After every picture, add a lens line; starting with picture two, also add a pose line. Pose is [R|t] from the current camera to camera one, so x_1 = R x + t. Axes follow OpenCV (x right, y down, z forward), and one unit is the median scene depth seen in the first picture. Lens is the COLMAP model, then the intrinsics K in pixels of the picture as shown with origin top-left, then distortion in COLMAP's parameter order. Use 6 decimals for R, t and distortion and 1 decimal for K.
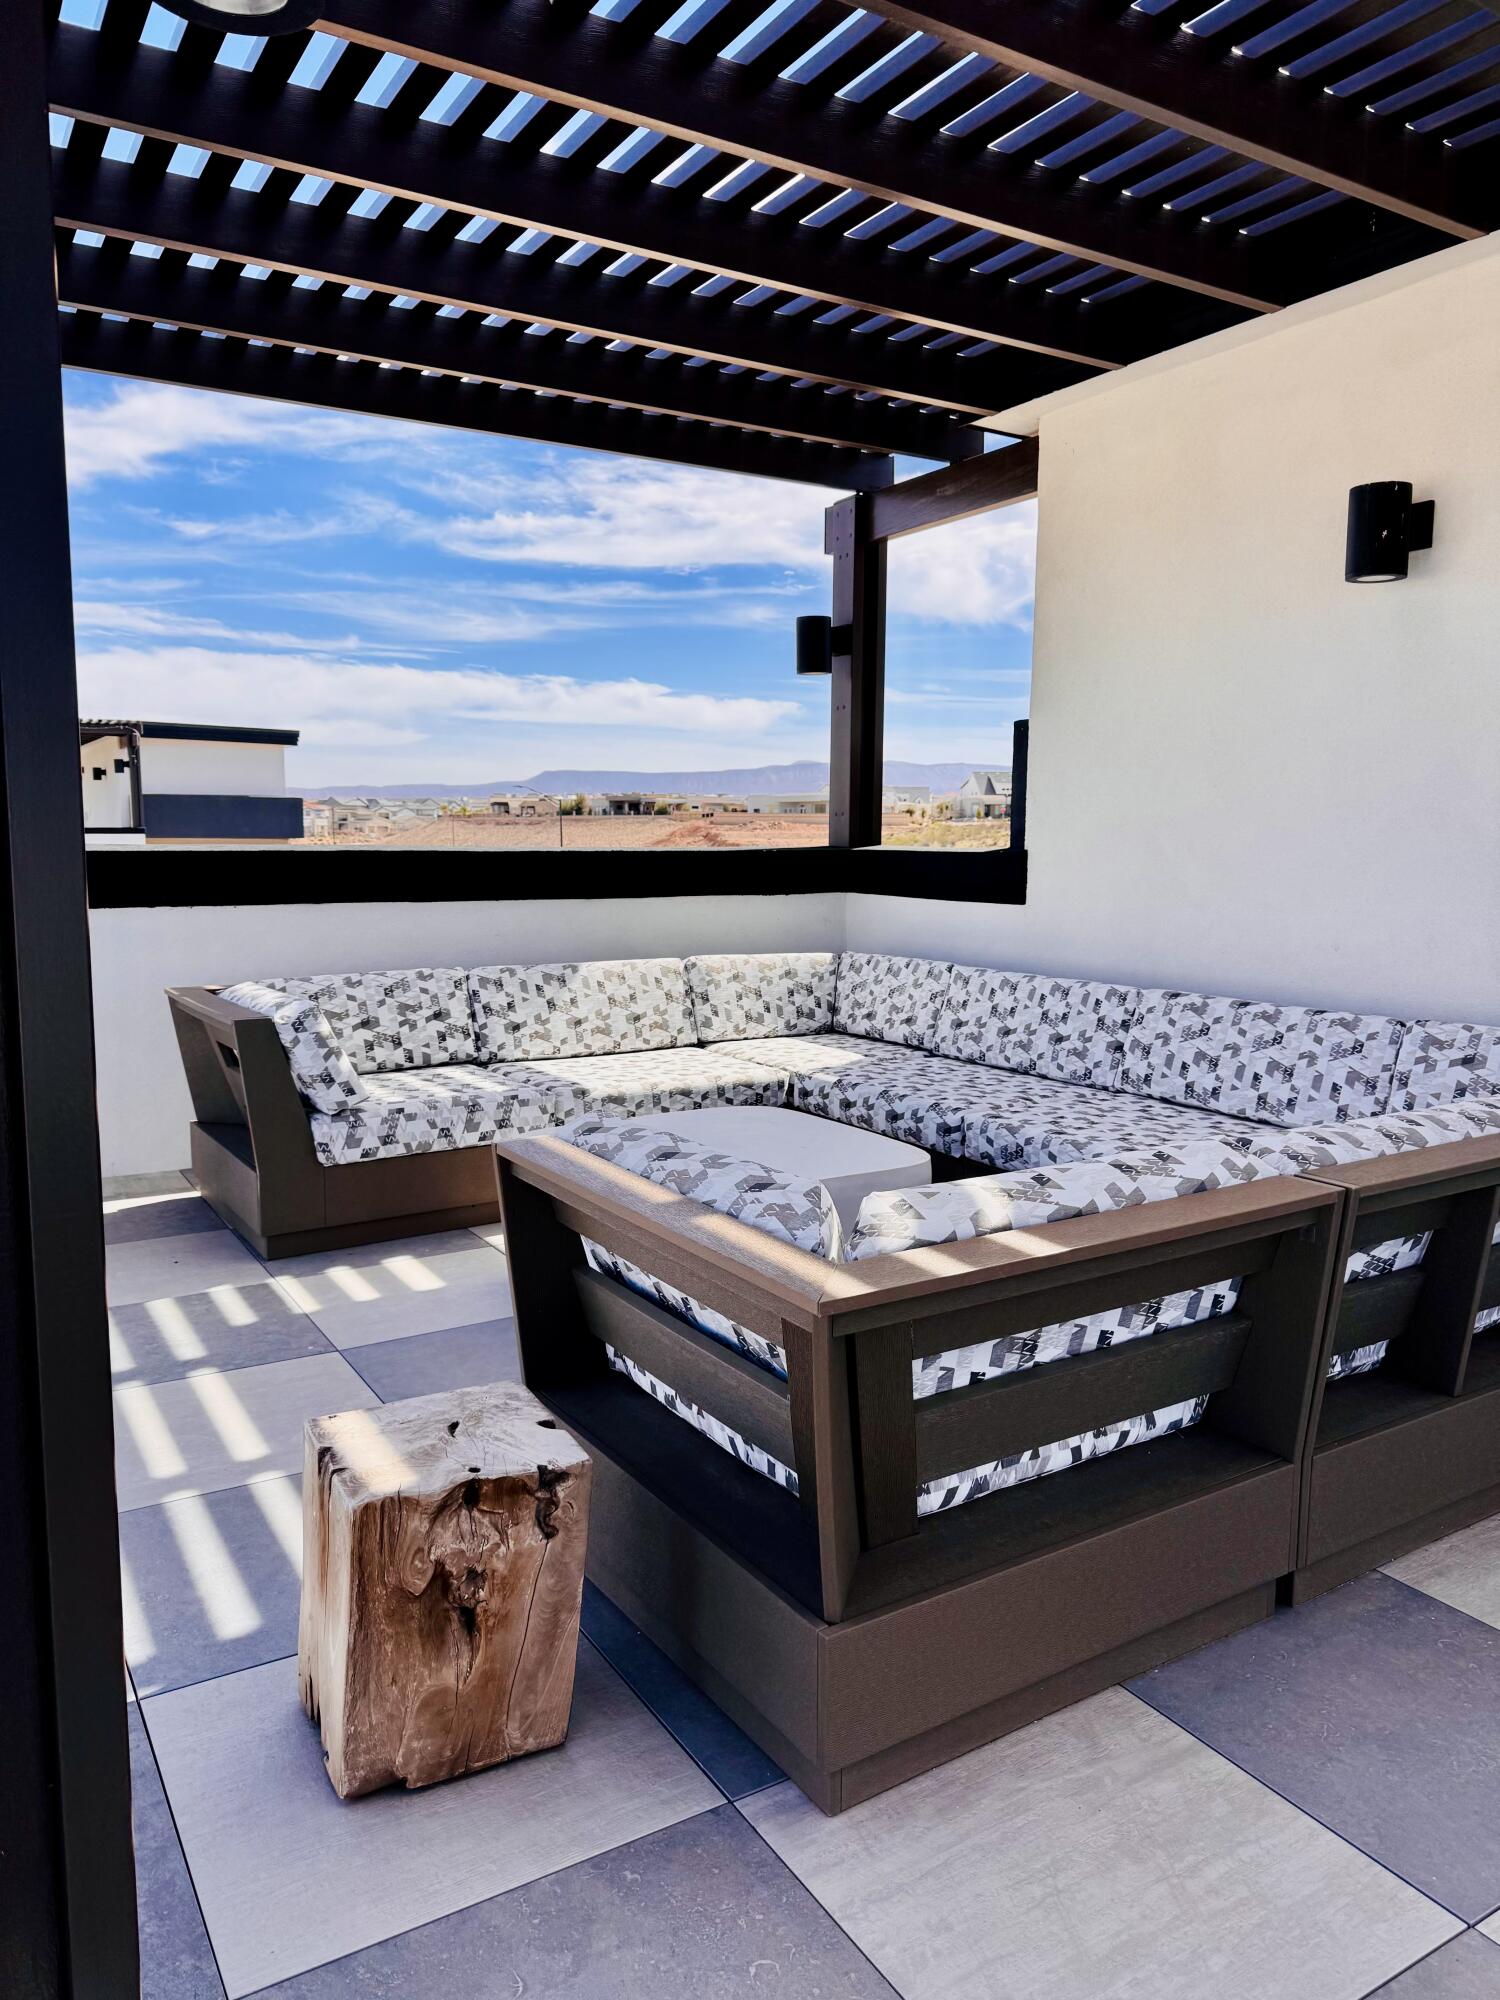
lens RADIAL K [[1386.2, 0, 750.0], [0, 1386.2, 1000.0], [0, 0, 1]] dist [0.154865, -0.271108]
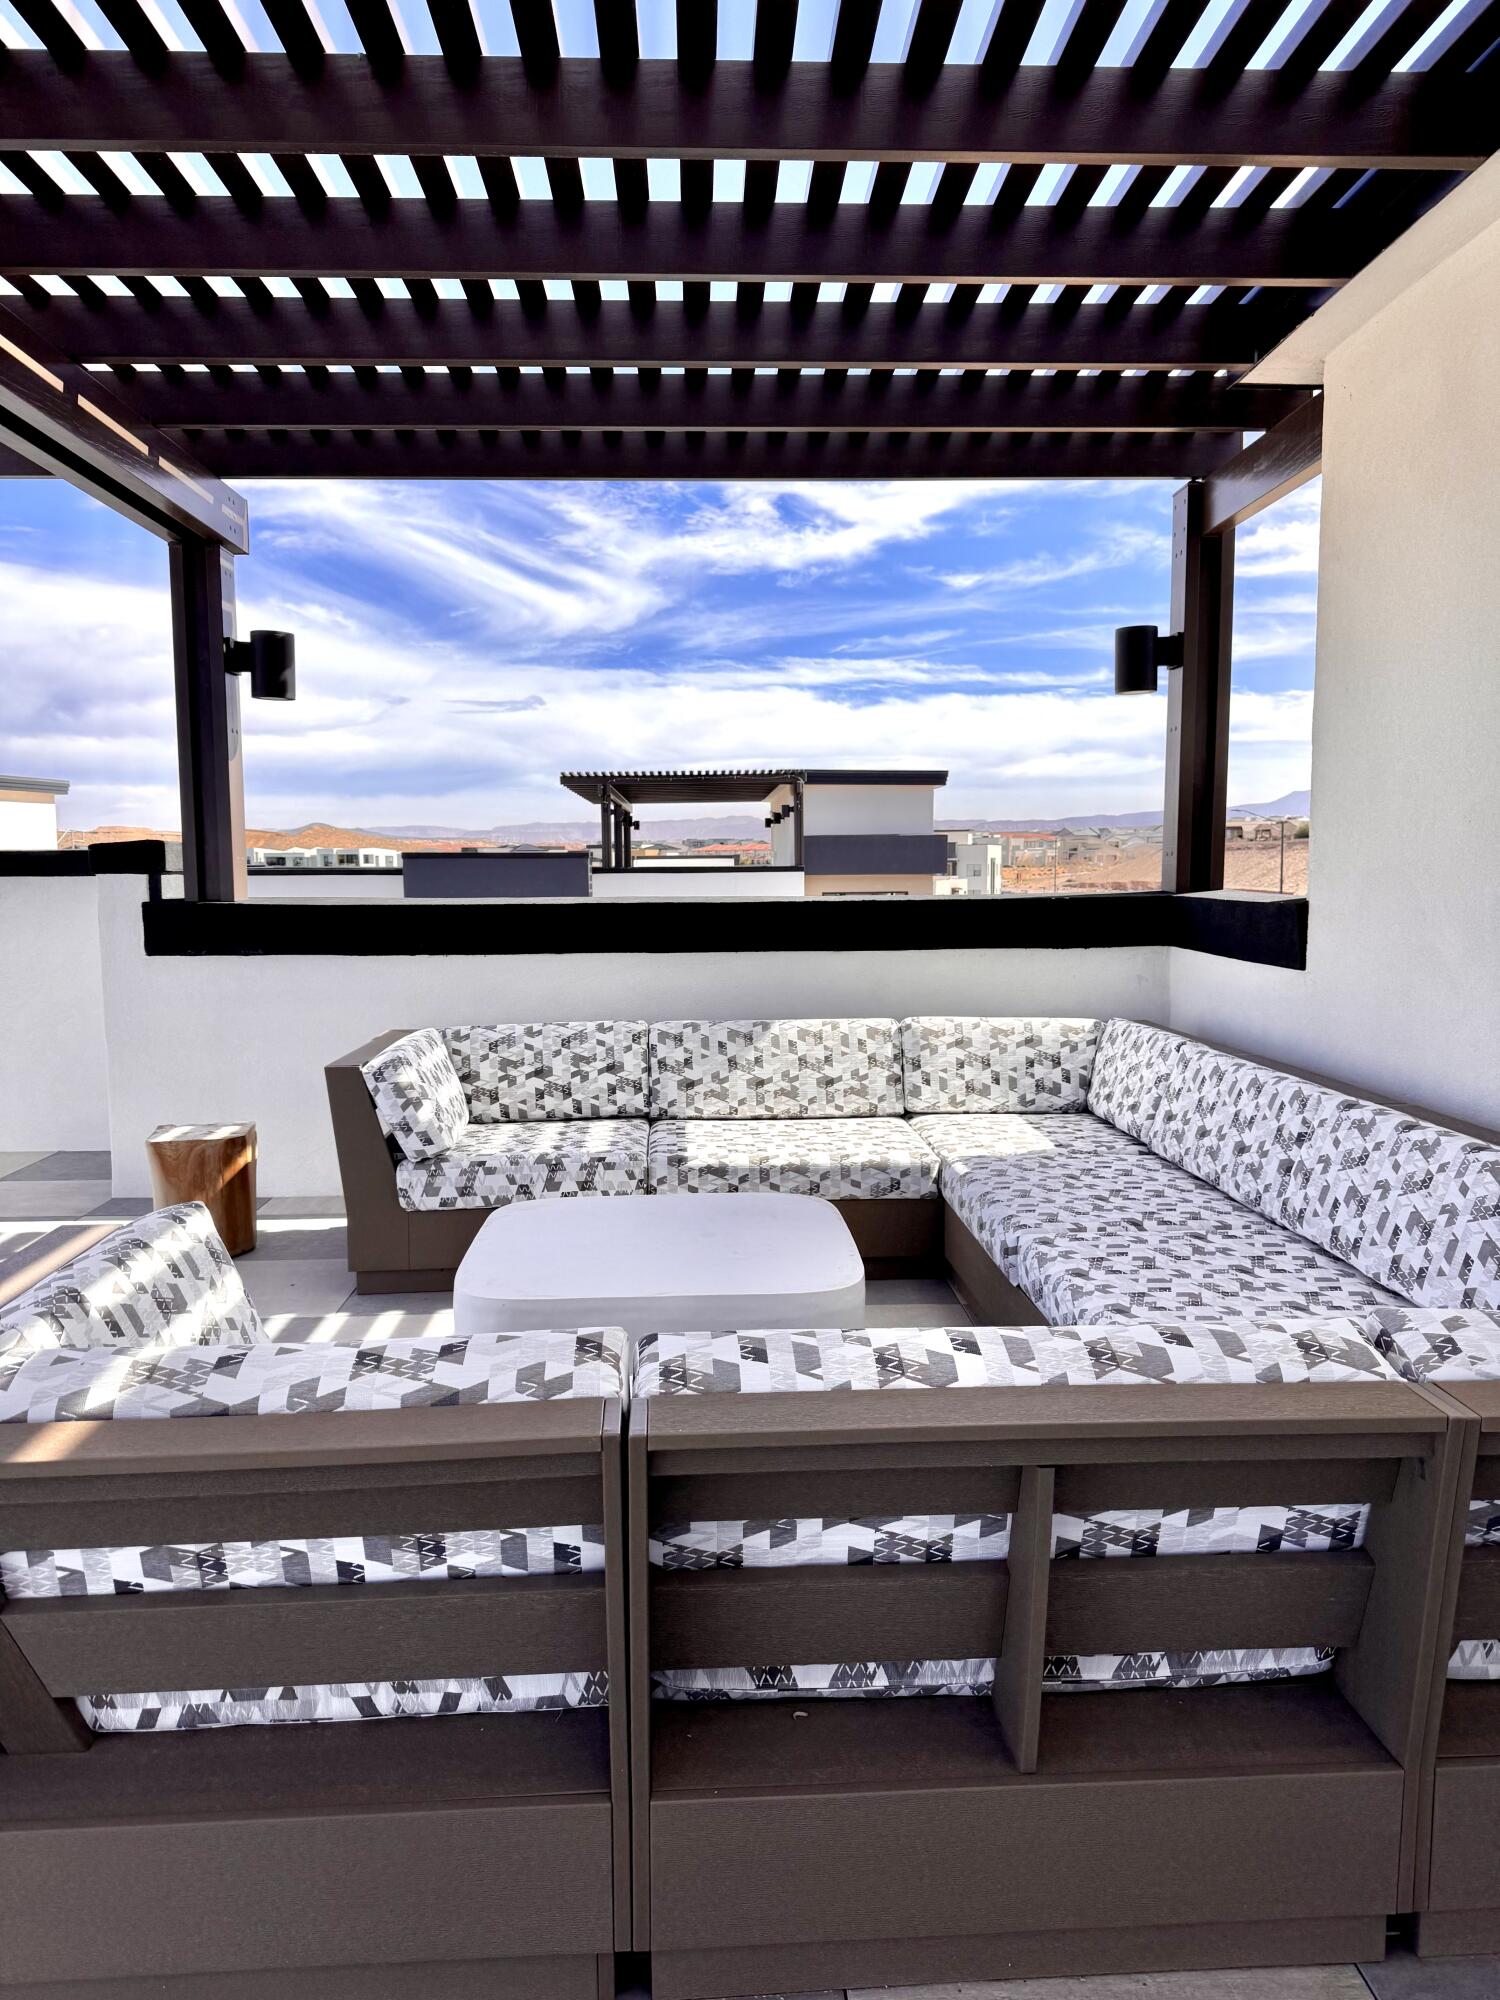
lens RADIAL K [[1386.2, 0, 750.0], [0, 1386.2, 1000.0], [0, 0, 1]] dist [0.154865, -0.271108]
pose [[0.874138, 0.036997, -0.484266, 0.344042], [-0.046382, 0.998896, -0.007410, -0.034886], [0.483457, 0.028939, 0.874890, 0.170864]]
